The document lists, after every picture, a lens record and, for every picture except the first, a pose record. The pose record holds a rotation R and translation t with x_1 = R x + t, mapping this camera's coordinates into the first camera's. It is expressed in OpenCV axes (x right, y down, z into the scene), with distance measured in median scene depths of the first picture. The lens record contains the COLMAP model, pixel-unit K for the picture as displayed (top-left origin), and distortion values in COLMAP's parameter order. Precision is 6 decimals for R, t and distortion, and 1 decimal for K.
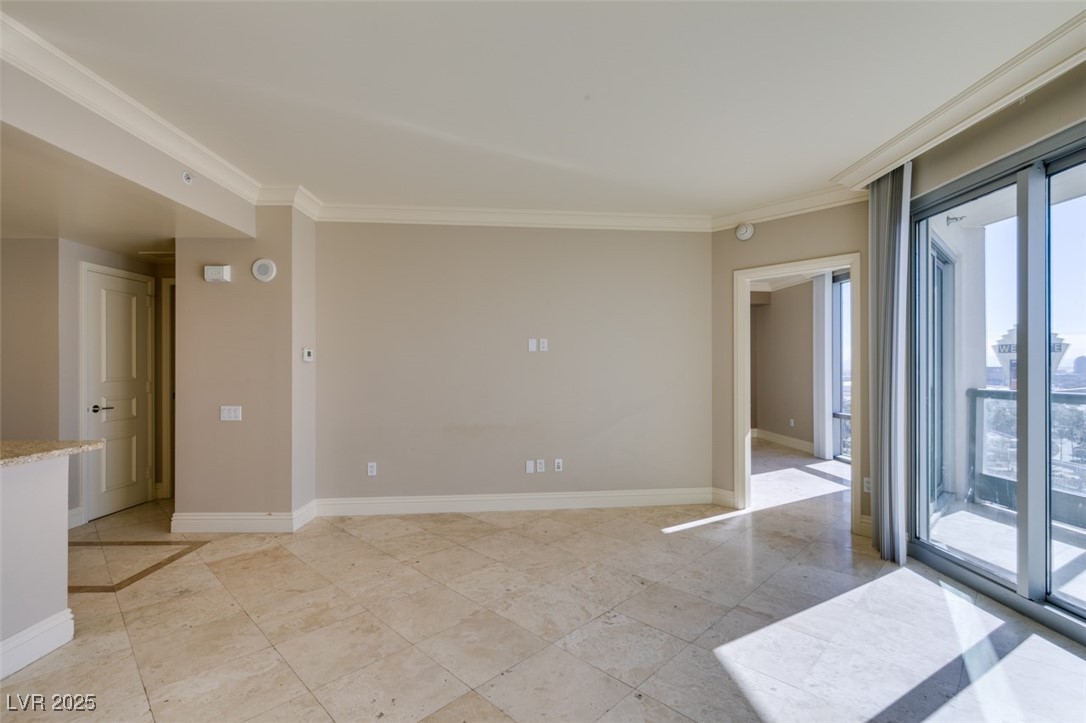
lens RADIAL K [[483.0, 0, 544.3], [0, 483.0, 367.8], [0, 0, 1]] dist [0.006249, -0.002604]
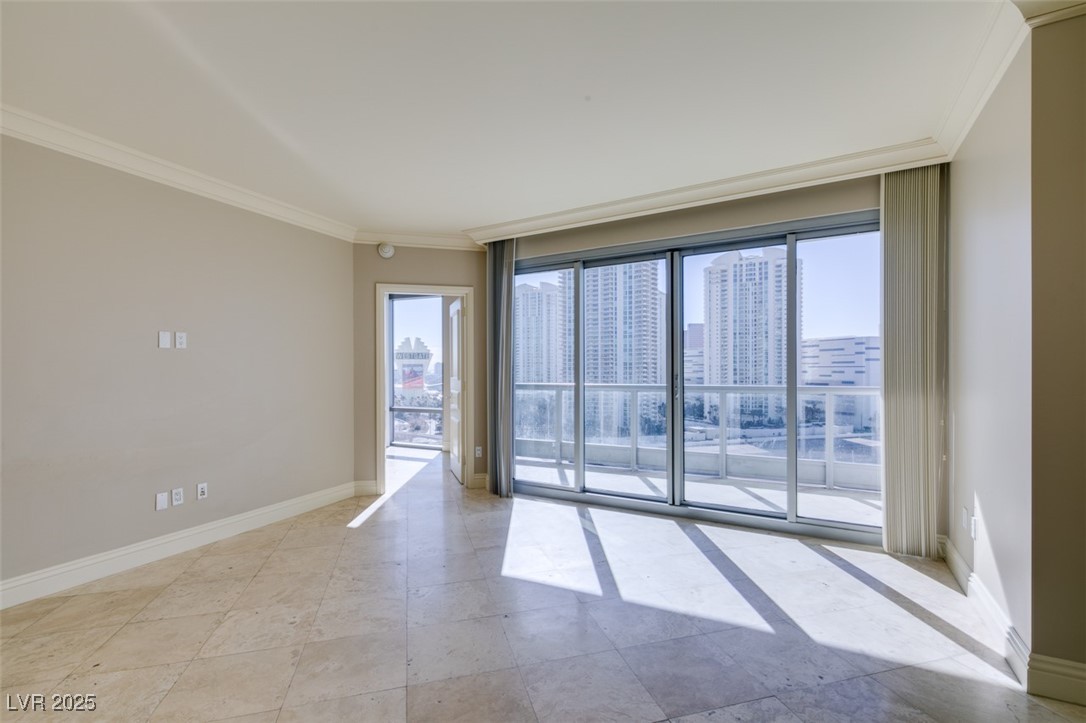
lens RADIAL K [[483.0, 0, 542.3], [0, 483.0, 367.9], [0, 0, 1]] dist [0.006249, -0.002604]
pose [[0.500386, 0.002470, 0.865799, -0.460385], [0.002835, 0.999986, -0.004492, 0.002931], [-0.865798, 0.004702, 0.500372, 0.127982]]
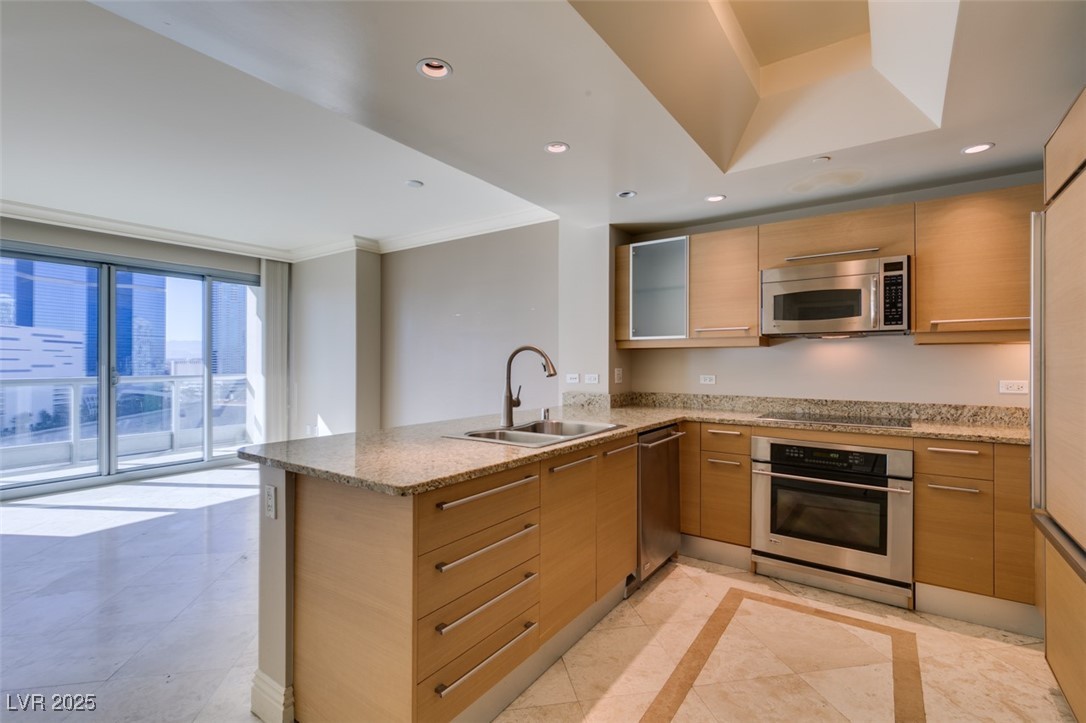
lens RADIAL K [[488.0, 0, 536.9], [0, 488.0, 361.5], [0, 0, 1]] dist [0.006826, -0.003246]
pose [[-0.809950, 0.003419, 0.586489, -1.112725], [0.000681, 0.999988, -0.004888, 0.005814], [-0.586499, -0.003560, -0.809942, 0.850206]]
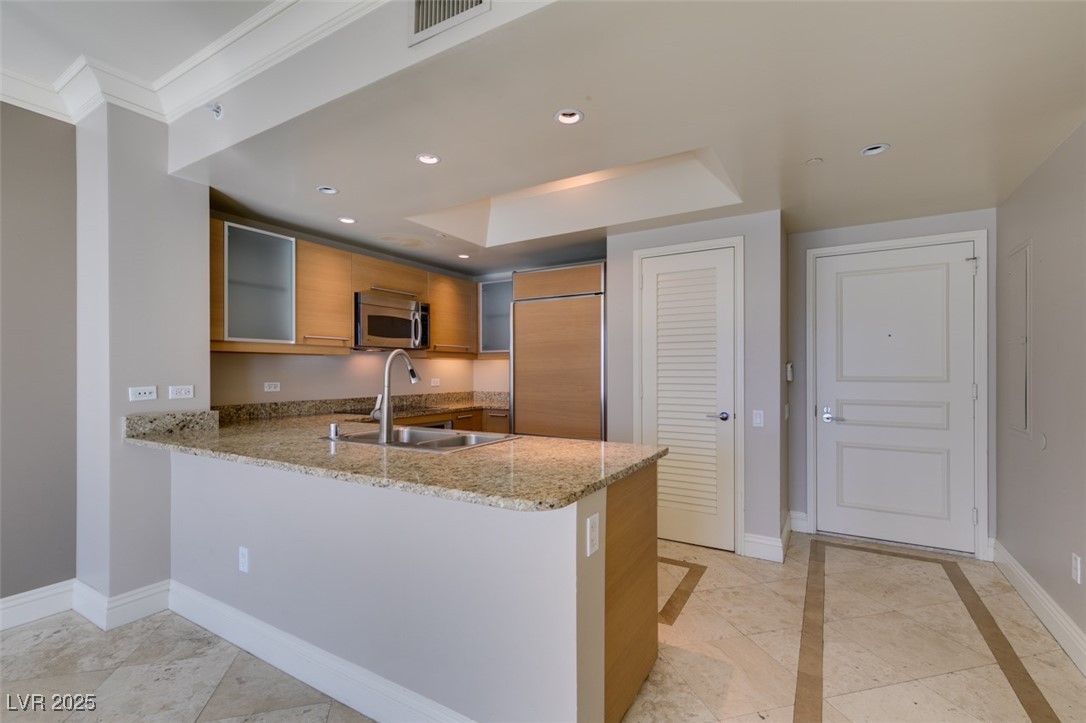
lens RADIAL K [[488.0, 0, 544.2], [0, 488.0, 369.3], [0, 0, 1]] dist [0.006826, -0.003246]
pose [[-0.515209, 0.000657, -0.857064, -0.278252], [0.002318, 0.999997, -0.000627, 0.005611], [0.857061, -0.002310, -0.515209, 0.788689]]
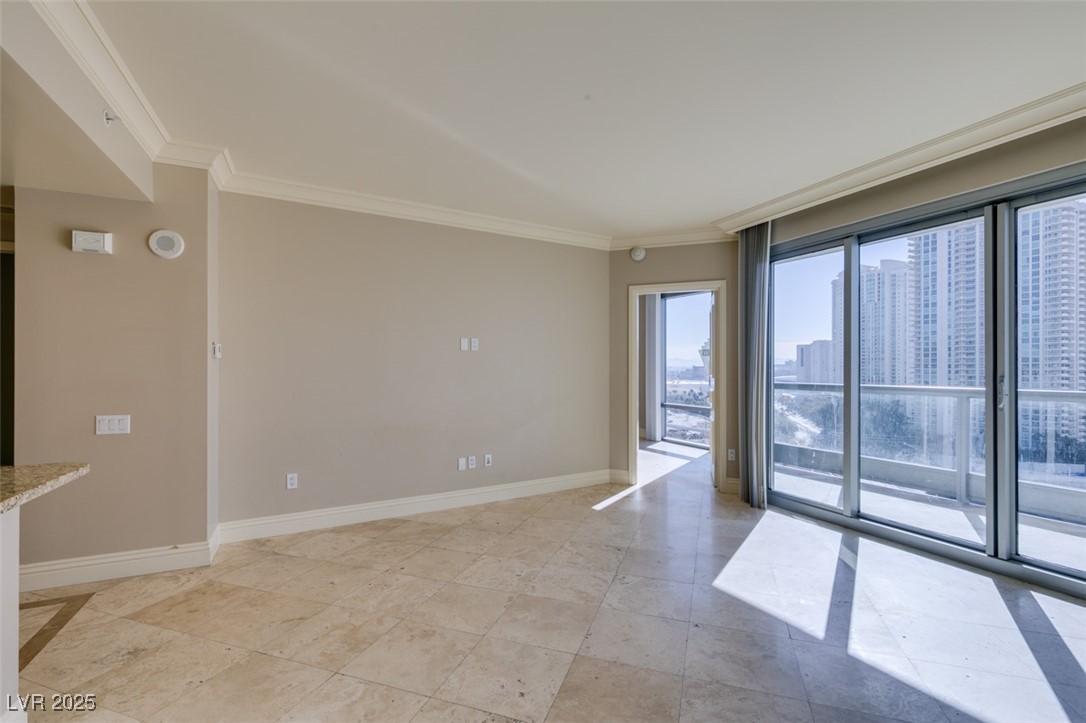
lens RADIAL K [[483.0, 0, 543.7], [0, 483.0, 366.2], [0, 0, 1]] dist [0.006249, -0.002604]
pose [[0.907116, 0.002265, 0.420874, -0.358436], [-0.001599, 0.999997, -0.001933, 0.001119], [-0.420877, 0.001081, 0.907117, 0.009214]]
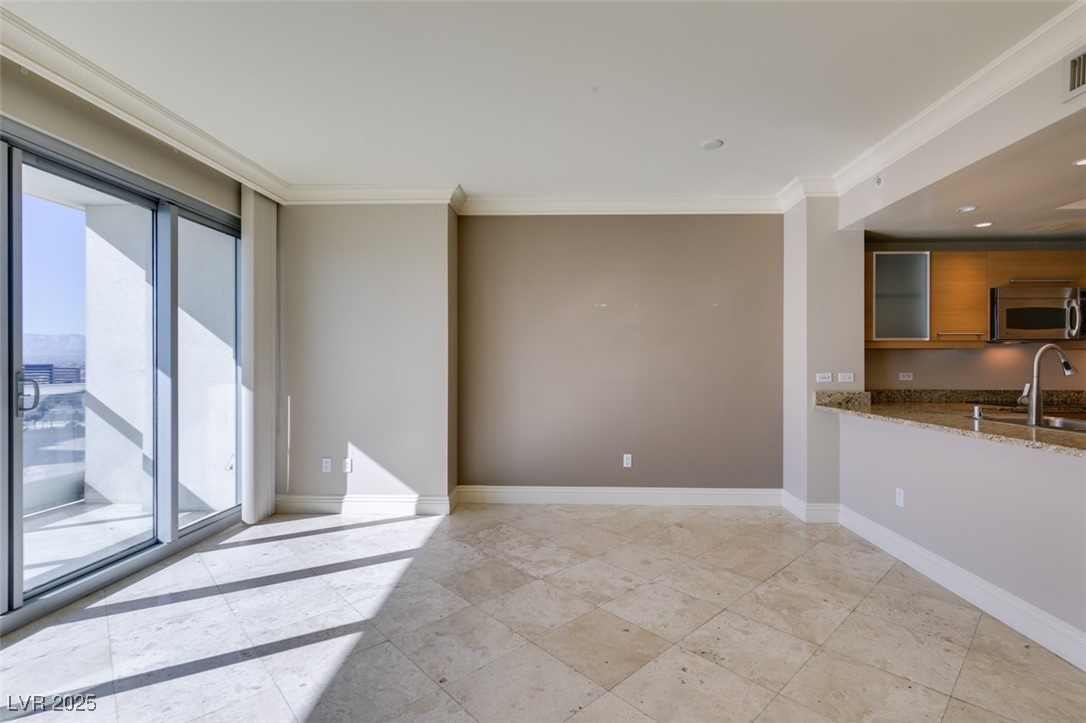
lens RADIAL K [[488.0, 0, 557.2], [0, 488.0, 365.8], [0, 0, 1]] dist [0.006826, -0.003246]
pose [[-0.999225, 0.002907, 0.039248, -0.044705], [0.003014, 0.999992, 0.002684, 0.006848], [-0.039240, 0.002801, -0.999226, 1.031266]]
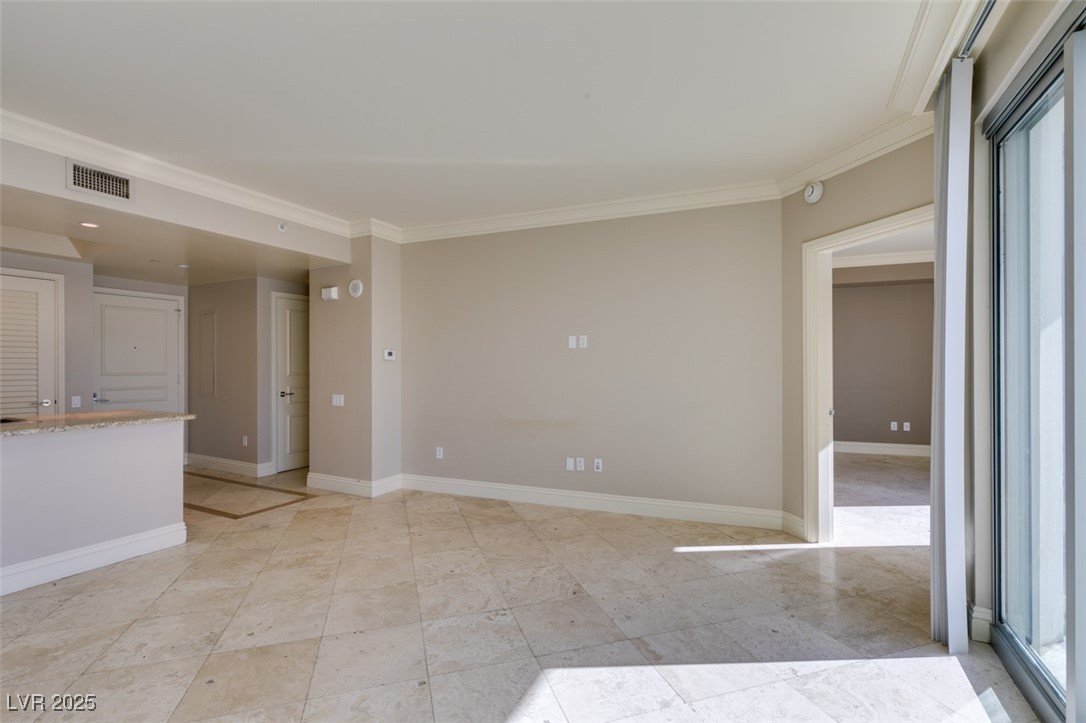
lens RADIAL K [[488.0, 0, 544.1], [0, 488.0, 363.3], [0, 0, 1]] dist [0.006826, -0.003246]
pose [[0.883927, -0.003062, -0.467614, 0.468975], [0.002563, 0.999995, -0.001701, -0.001705], [0.467617, 0.000305, 0.883931, 0.100801]]
